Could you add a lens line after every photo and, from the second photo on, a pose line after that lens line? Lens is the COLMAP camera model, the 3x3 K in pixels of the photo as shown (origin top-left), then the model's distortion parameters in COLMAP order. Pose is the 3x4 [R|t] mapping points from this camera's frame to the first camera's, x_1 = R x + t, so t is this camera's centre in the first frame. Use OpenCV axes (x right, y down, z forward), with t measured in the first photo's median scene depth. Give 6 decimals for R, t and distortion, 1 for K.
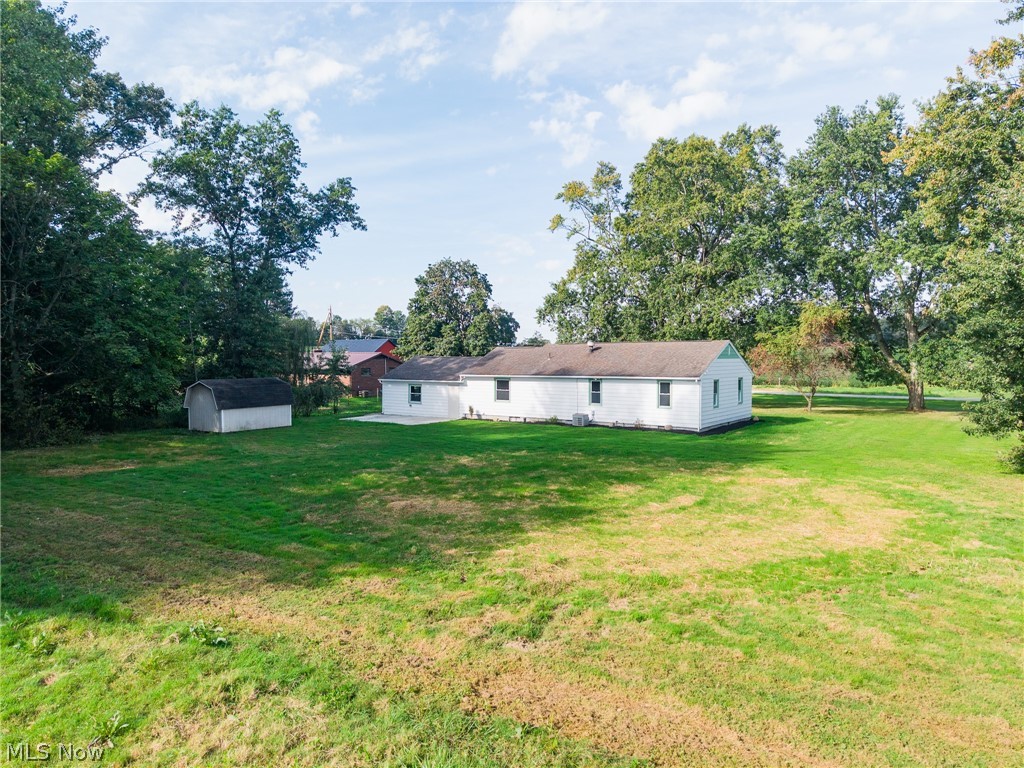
lens RADIAL K [[672.7, 0, 513.5], [0, 672.7, 385.5], [0, 0, 1]] dist [0.004002, -0.007547]
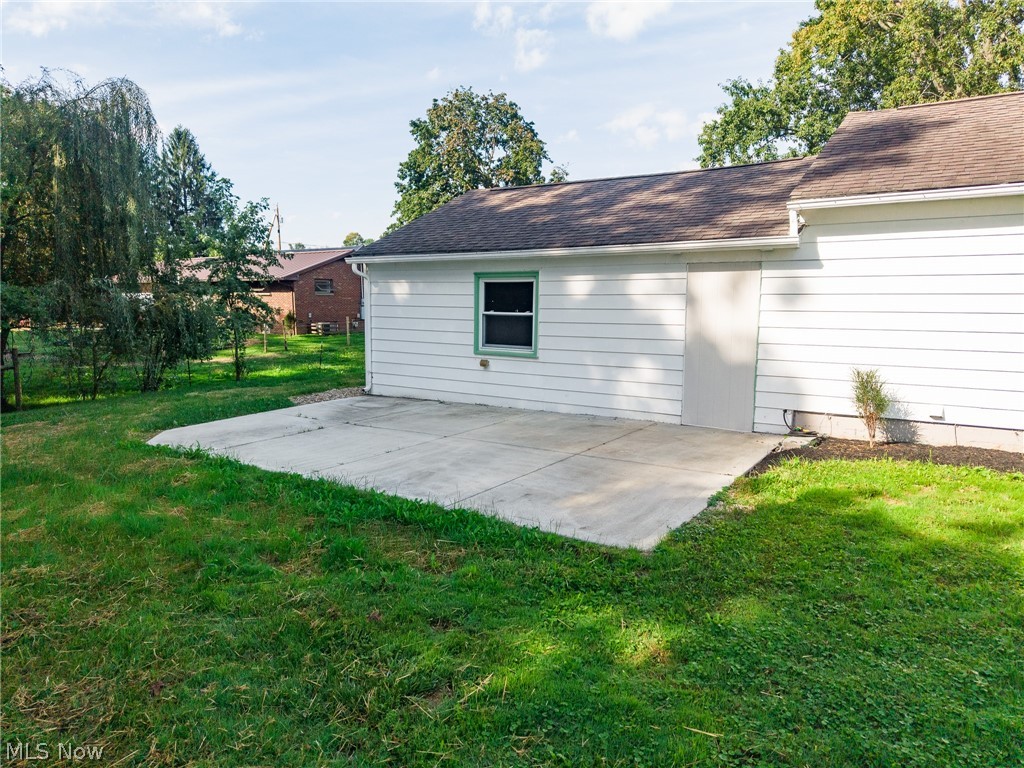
lens RADIAL K [[672.7, 0, 511.2], [0, 672.7, 384.0], [0, 0, 1]] dist [0.004002, -0.007547]
pose [[0.999302, -0.005506, 0.036935, -0.148719], [0.002314, 0.996300, 0.085912, 0.015956], [-0.037272, -0.085767, 0.995618, 0.744155]]
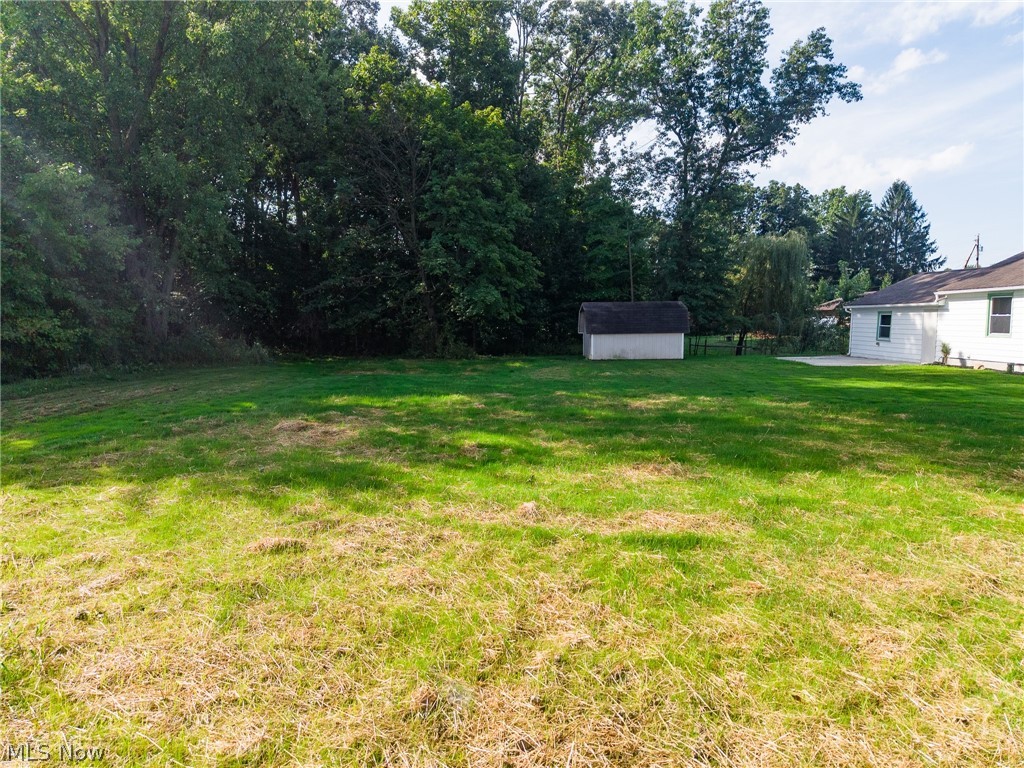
lens RADIAL K [[672.7, 0, 511.1], [0, 672.7, 380.9], [0, 0, 1]] dist [0.004002, -0.007547]
pose [[0.563731, 0.073113, -0.822716, 0.190760], [-0.030328, 0.997235, 0.067841, 0.031284], [0.825402, -0.013293, 0.564390, 0.310864]]
